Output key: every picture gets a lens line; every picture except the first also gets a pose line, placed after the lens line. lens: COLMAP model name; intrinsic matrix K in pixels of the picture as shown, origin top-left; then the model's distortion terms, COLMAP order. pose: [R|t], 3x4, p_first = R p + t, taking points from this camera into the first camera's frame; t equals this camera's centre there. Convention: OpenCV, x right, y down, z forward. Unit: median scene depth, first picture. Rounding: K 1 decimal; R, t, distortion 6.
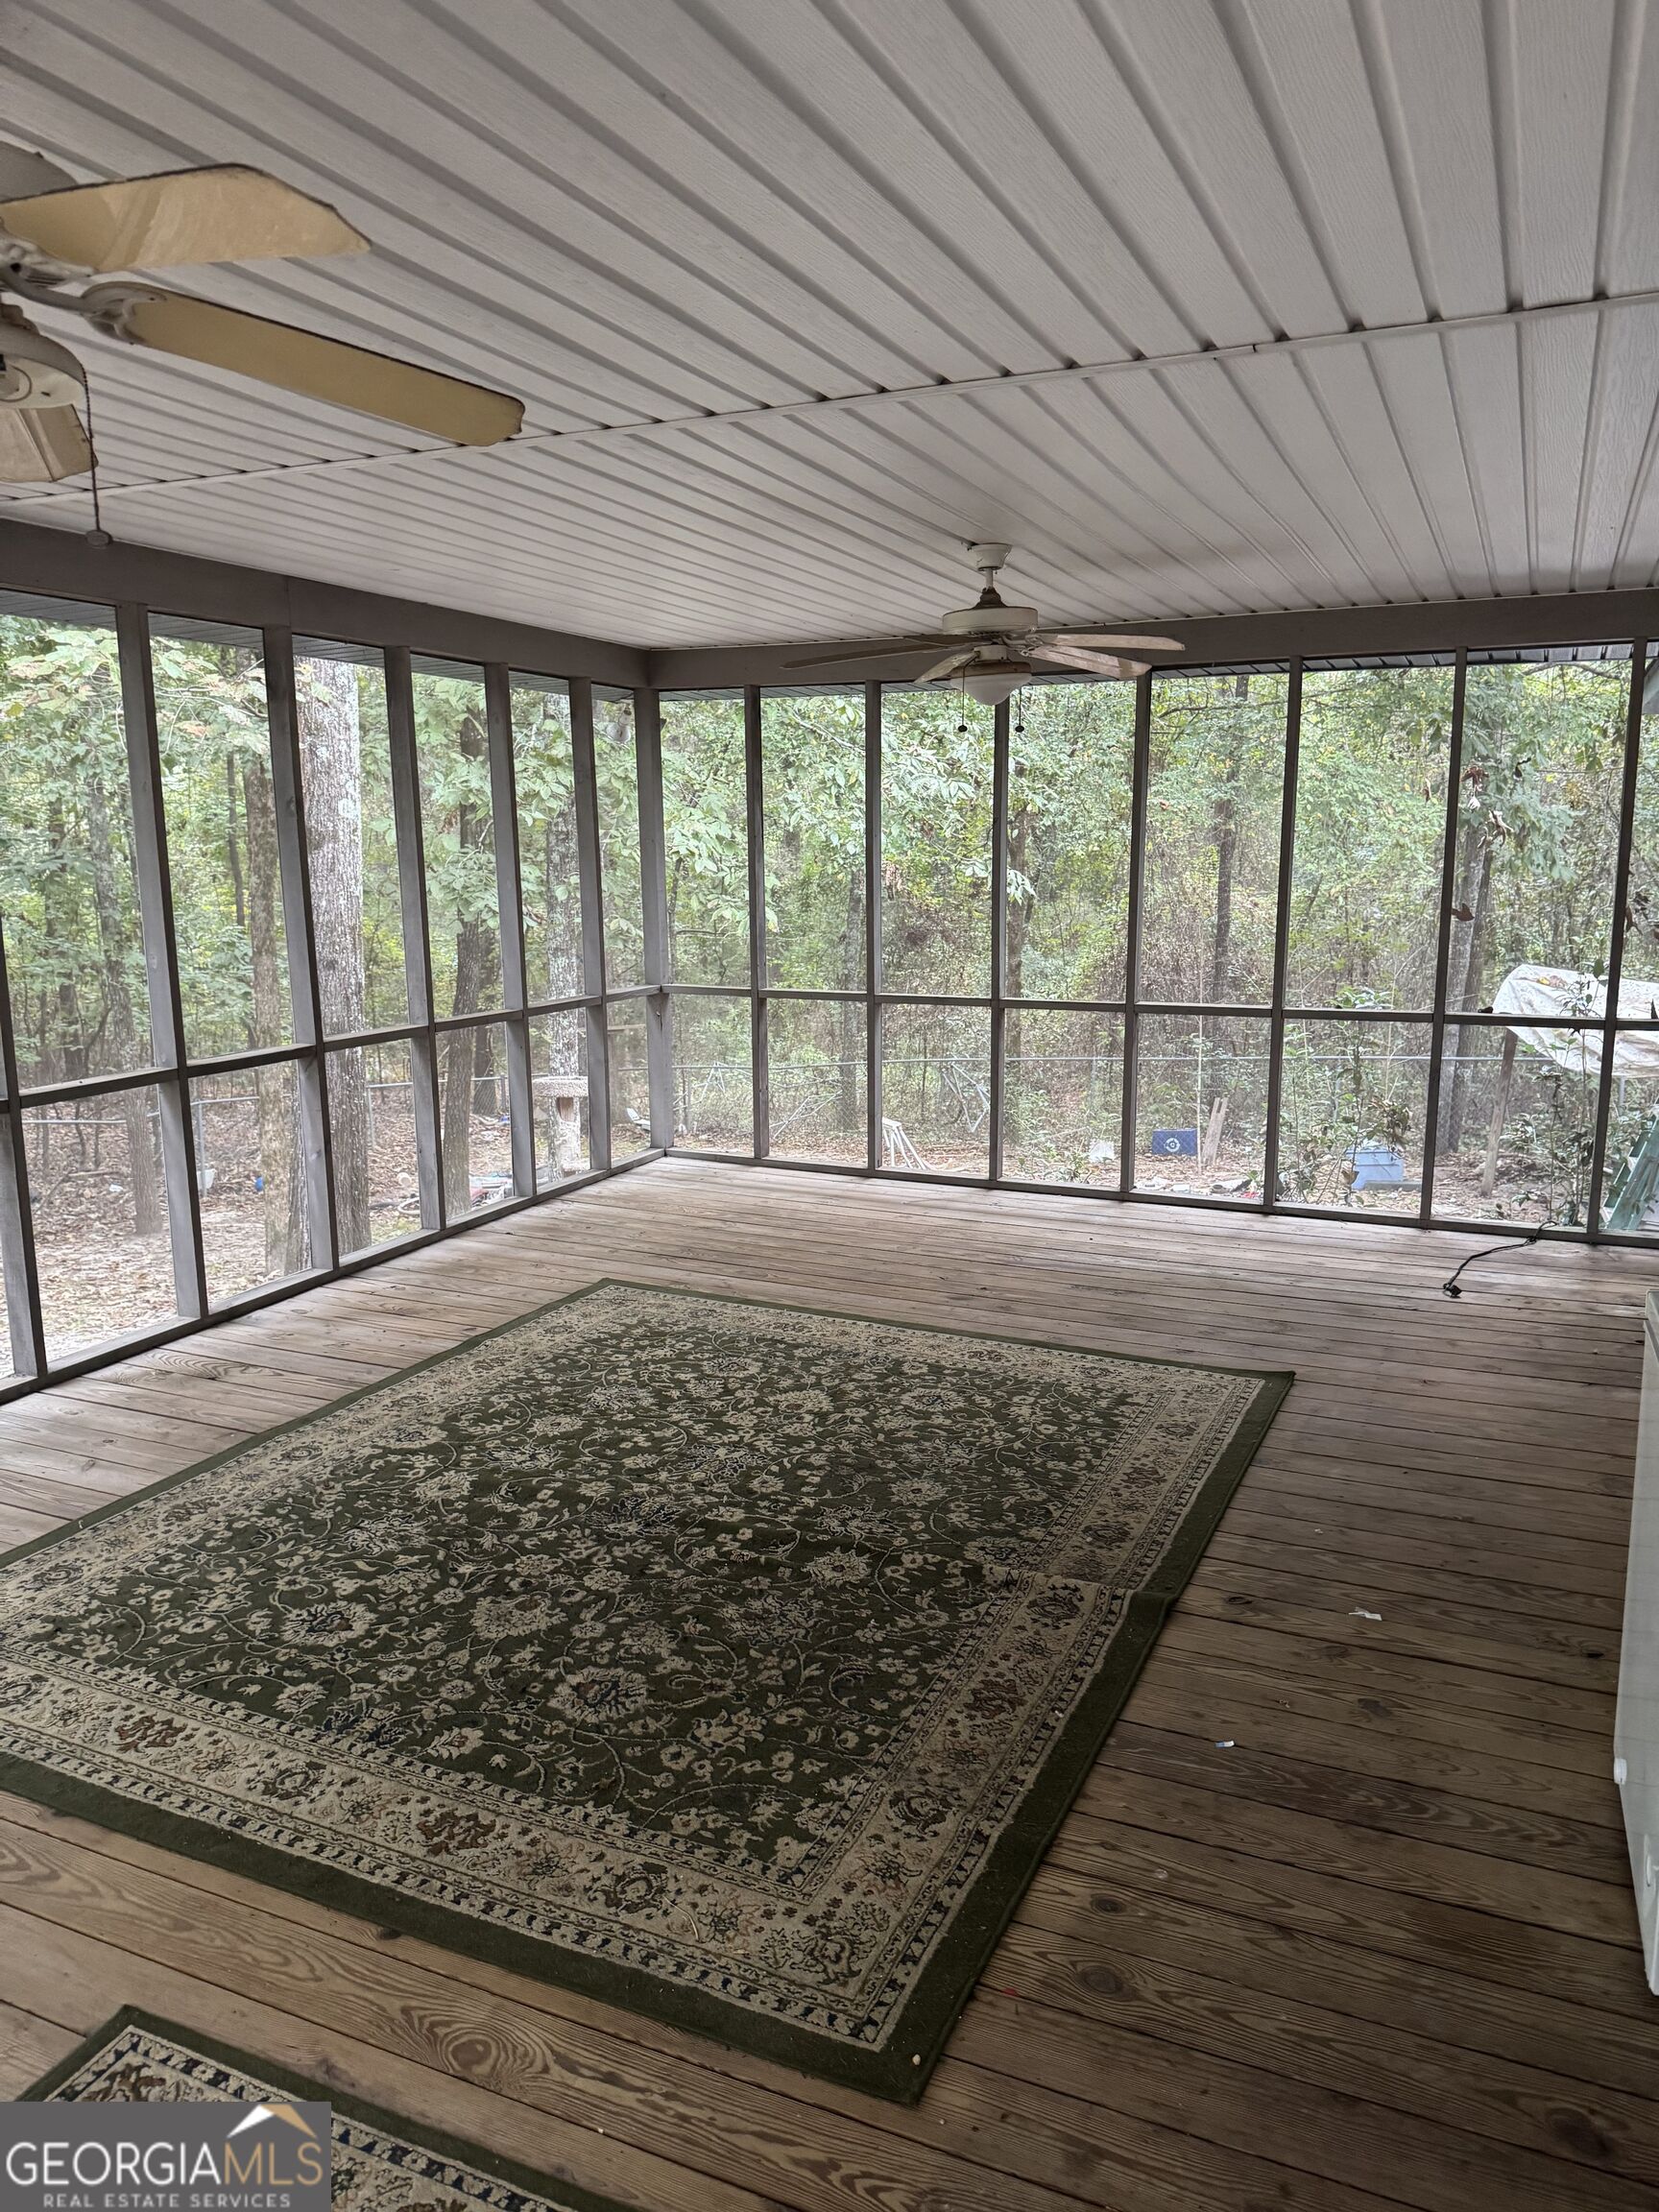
lens RADIAL K [[1564.3, 0, 833.2], [0, 1564.3, 1111.5], [0, 0, 1]] dist [0.039136, -0.023622]
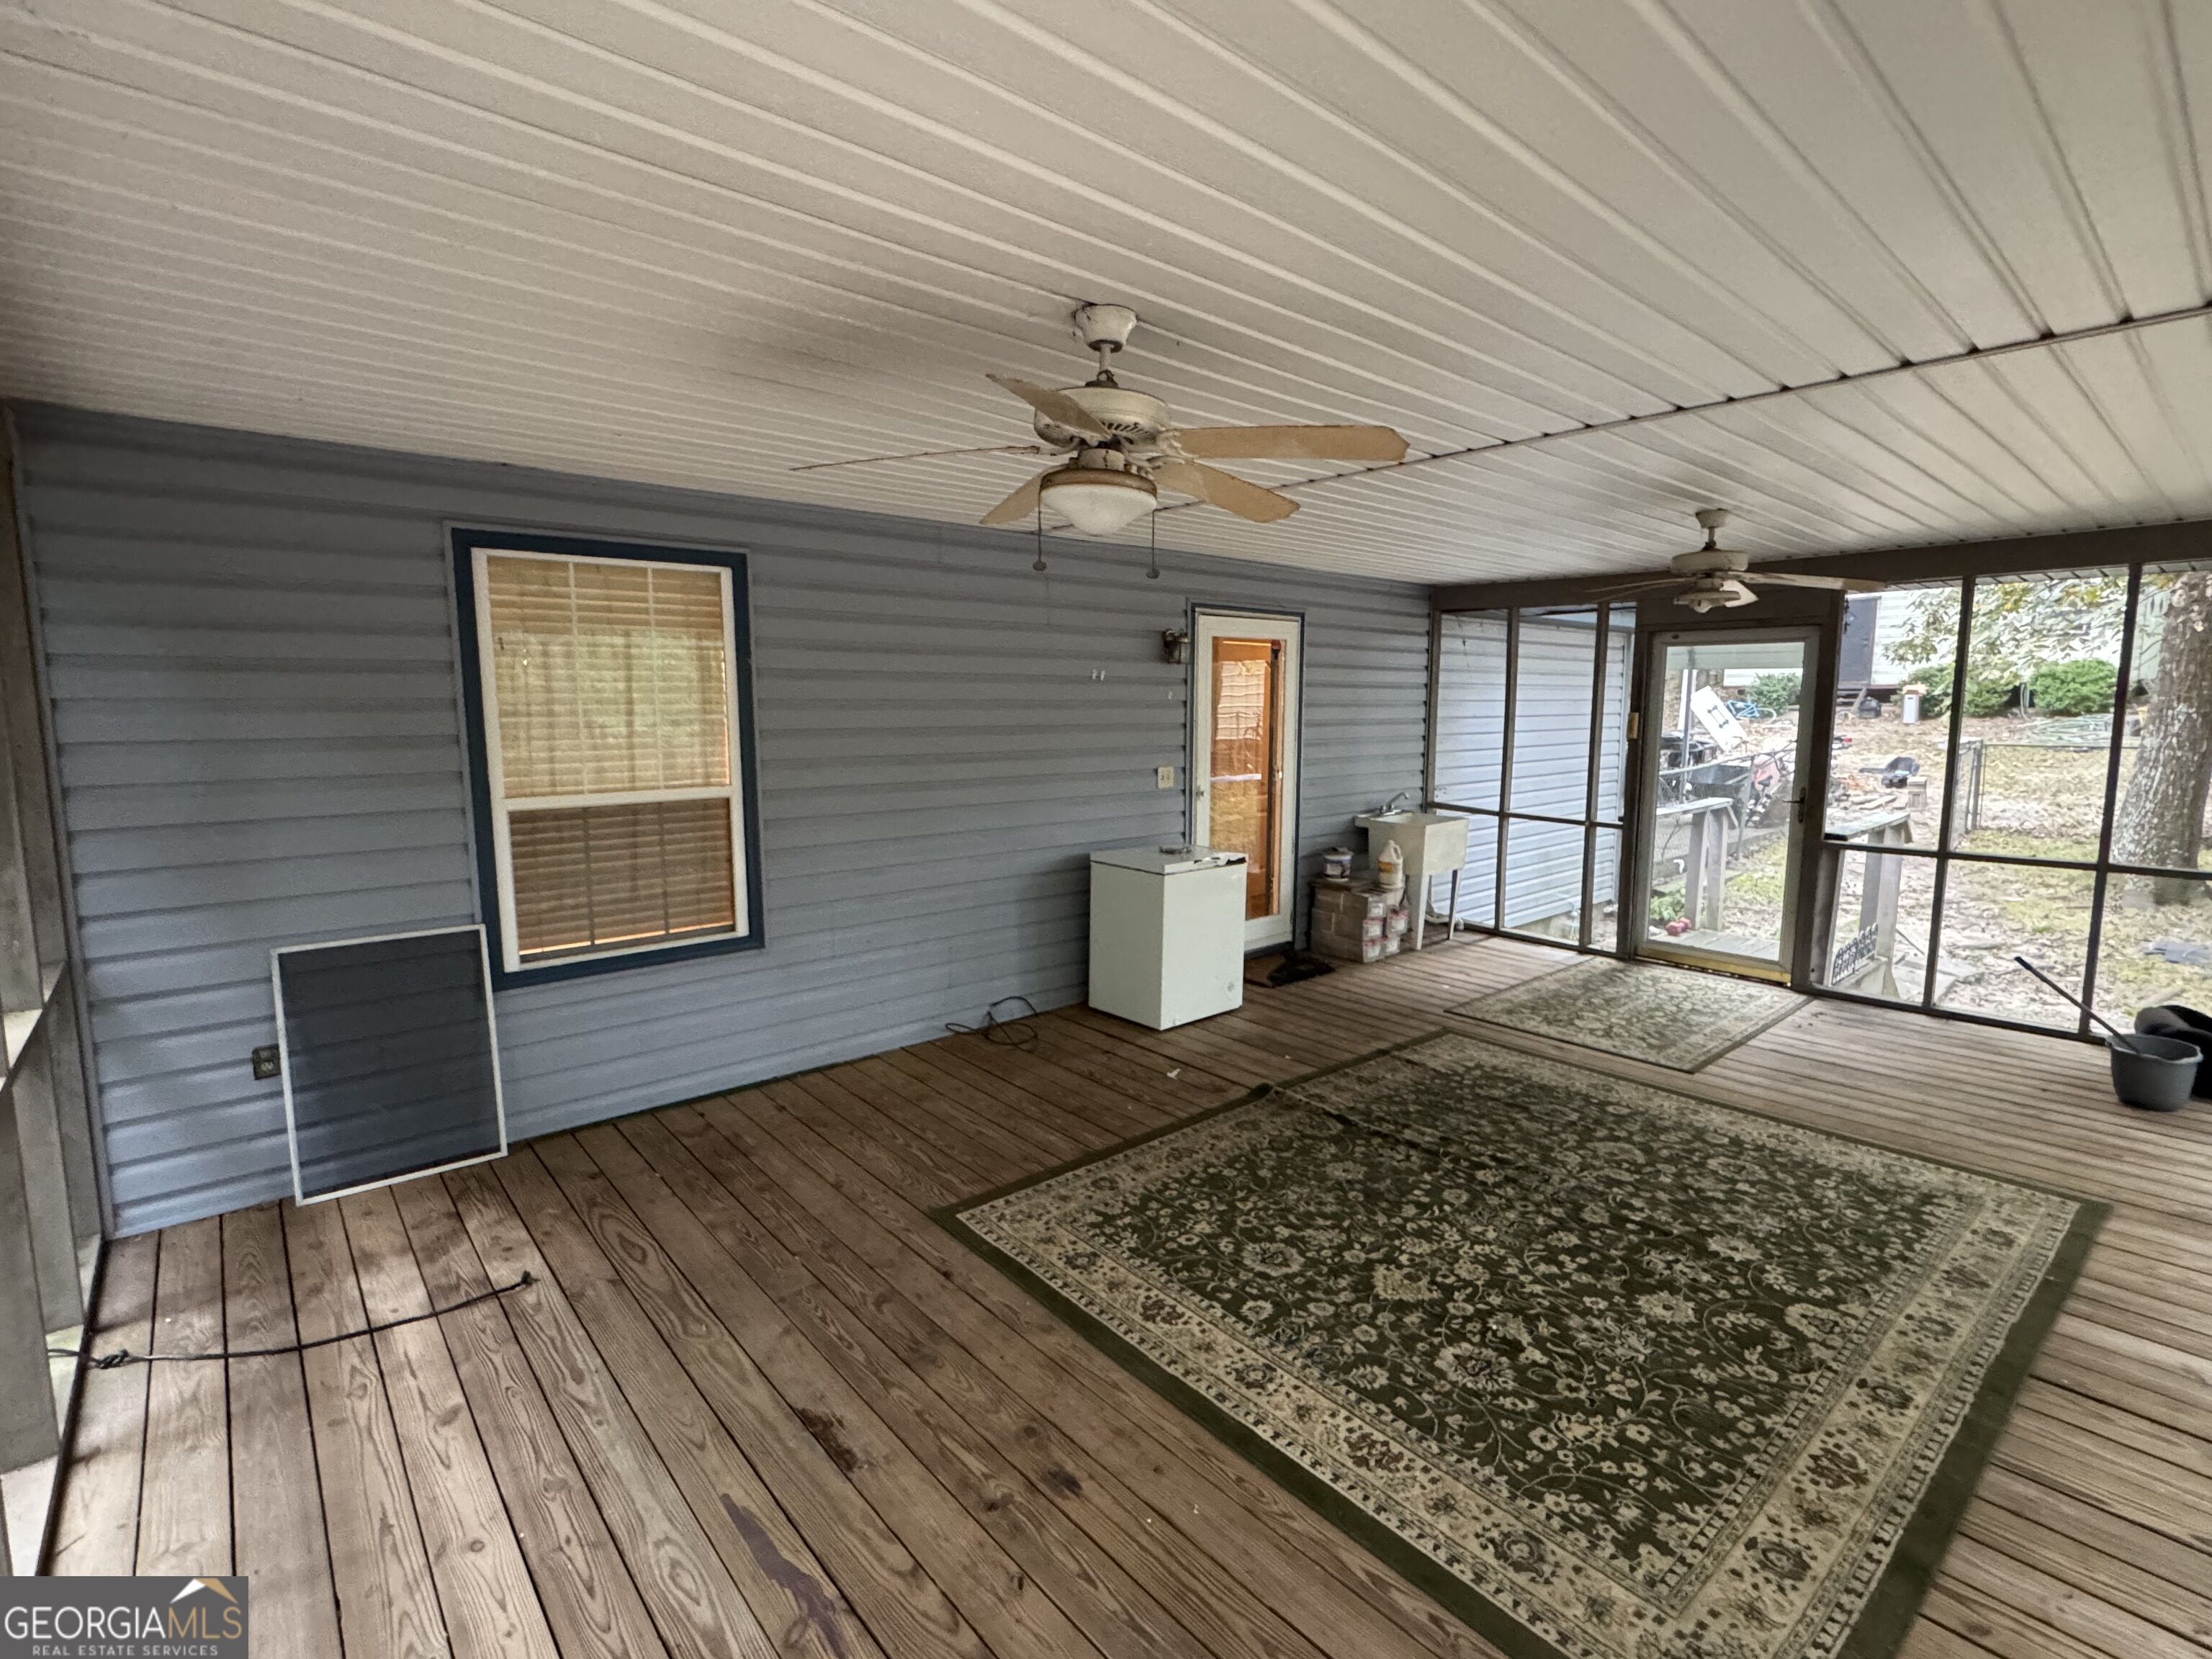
lens RADIAL K [[1026.3, 0, 1103.7], [0, 1026.3, 827.8], [0, 0, 1]] dist [-0.004174, -0.001437]
pose [[-0.905625, -0.050068, 0.421113, -0.112202], [0.076161, 0.957659, 0.277648, -0.299617], [-0.417184, 0.283517, -0.863467, 1.635379]]
